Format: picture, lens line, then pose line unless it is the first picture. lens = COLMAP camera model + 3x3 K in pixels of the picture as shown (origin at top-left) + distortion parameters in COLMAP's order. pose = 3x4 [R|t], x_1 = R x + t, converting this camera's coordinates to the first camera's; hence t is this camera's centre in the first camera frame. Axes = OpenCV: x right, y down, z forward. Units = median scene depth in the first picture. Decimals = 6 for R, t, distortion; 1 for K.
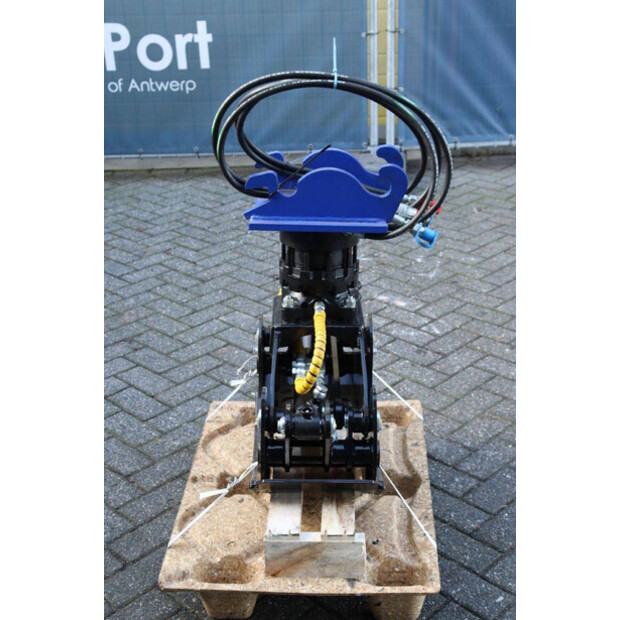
lens RADIAL K [[970.3, 0, 314.9], [0, 970.3, 319.0], [0, 0, 1]] dist [0.132279, 0.000000]
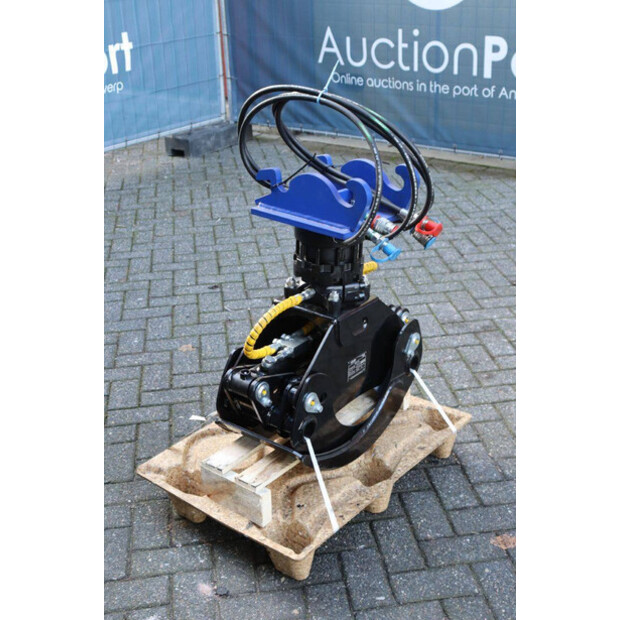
lens RADIAL K [[876.3, 0, 321.7], [0, 876.3, 313.8], [0, 0, 1]] dist [0.087282, 0.000000]
pose [[0.803562, 0.251359, -0.539543, 0.369585], [-0.241329, 0.966195, 0.090705, -0.054776], [0.544103, 0.057320, 0.837058, 0.093452]]
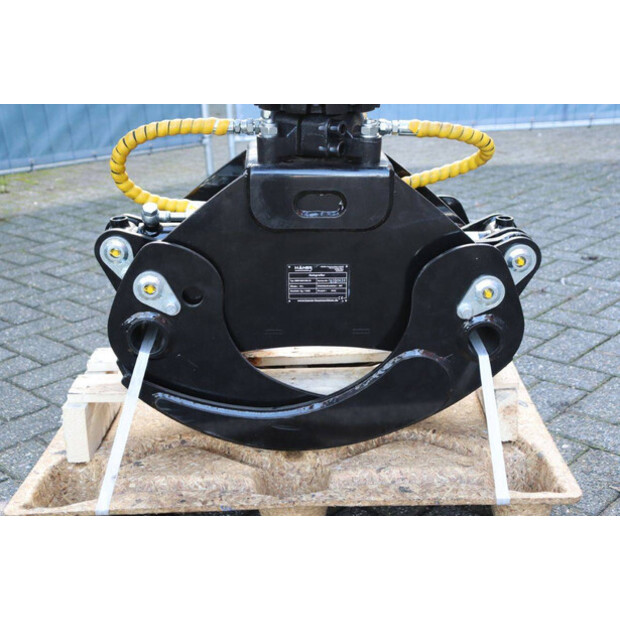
lens RADIAL K [[869.4, 0, 307.8], [0, 869.4, 305.8], [0, 0, 1]] dist [0.066220, 0.000000]
pose [[0.019372, 0.344785, -0.938482, 0.383414], [-0.373511, 0.873192, 0.313089, -0.065836], [0.927424, 0.344468, 0.145697, 0.630073]]
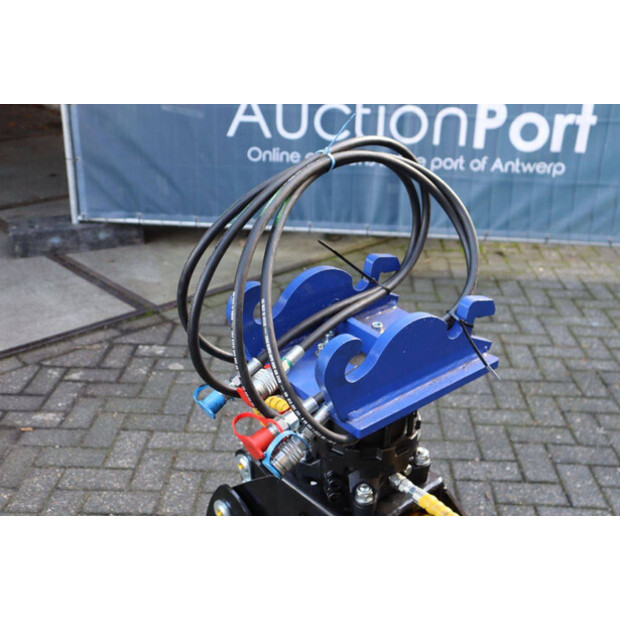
lens RADIAL K [[758.9, 0, 313.1], [0, 758.9, 299.6], [0, 0, 1]] dist [0.037662, 0.000000]
pose [[-0.750230, 0.270873, -0.603145, 0.227545], [-0.264506, 0.713090, 0.649260, -0.310736], [0.605964, 0.646630, -0.463334, 0.771640]]
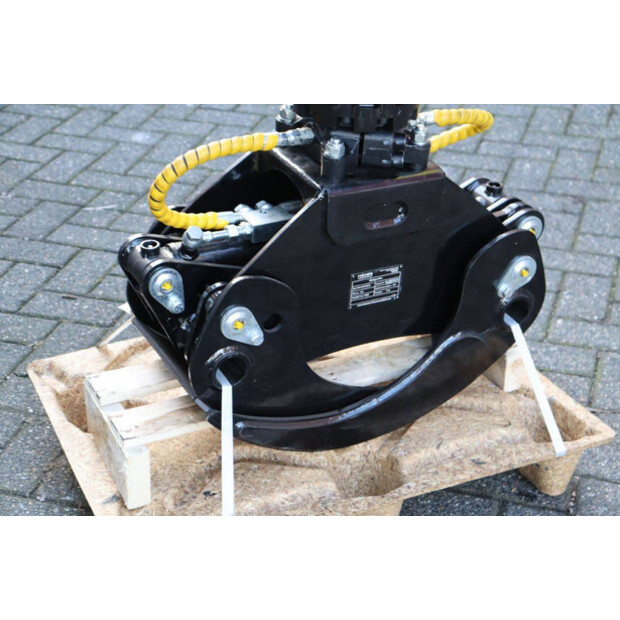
lens RADIAL K [[1207.0, 0, 315.6], [0, 1207.0, 309.9], [0, 0, 1]] dist [0.310985, 0.000000]
pose [[0.465386, 0.459274, -0.756626, 0.423235], [-0.383061, 0.875147, 0.295604, -0.096435], [0.797922, 0.152264, 0.583212, 0.358116]]
